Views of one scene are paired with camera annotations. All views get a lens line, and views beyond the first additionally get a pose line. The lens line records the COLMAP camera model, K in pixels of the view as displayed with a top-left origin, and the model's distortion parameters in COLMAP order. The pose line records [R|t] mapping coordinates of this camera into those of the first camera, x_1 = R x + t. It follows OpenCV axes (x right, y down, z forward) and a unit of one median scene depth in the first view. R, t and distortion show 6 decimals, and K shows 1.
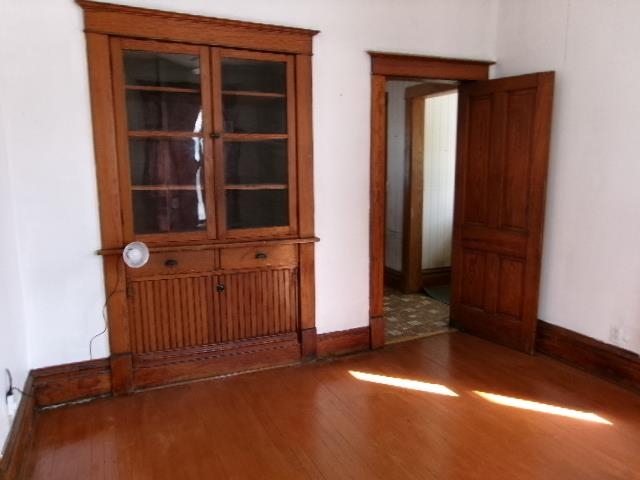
lens RADIAL K [[489.6, 0, 320.0], [0, 489.6, 240.0], [0, 0, 1]] dist [0.030423, 0.000667]
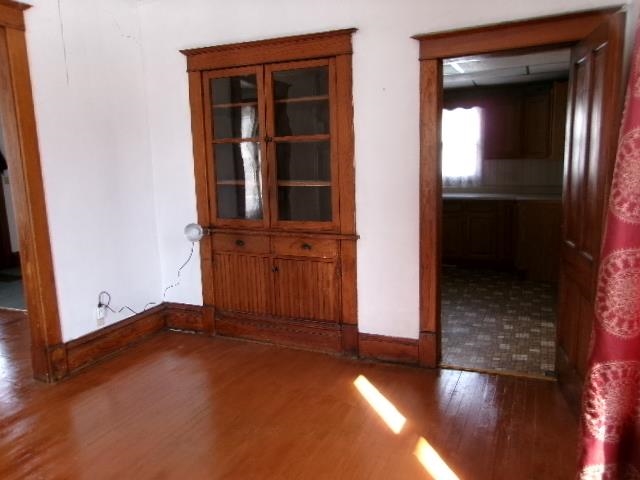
lens RADIAL K [[487.1, 0, 341.4], [0, 487.1, 245.5], [0, 0, 1]] dist [0.005627, 0.002597]
pose [[0.682663, 0.110223, -0.722373, 0.749543], [-0.093560, 0.993606, 0.063191, -0.048758], [0.724719, 0.024447, 0.688610, 0.317704]]
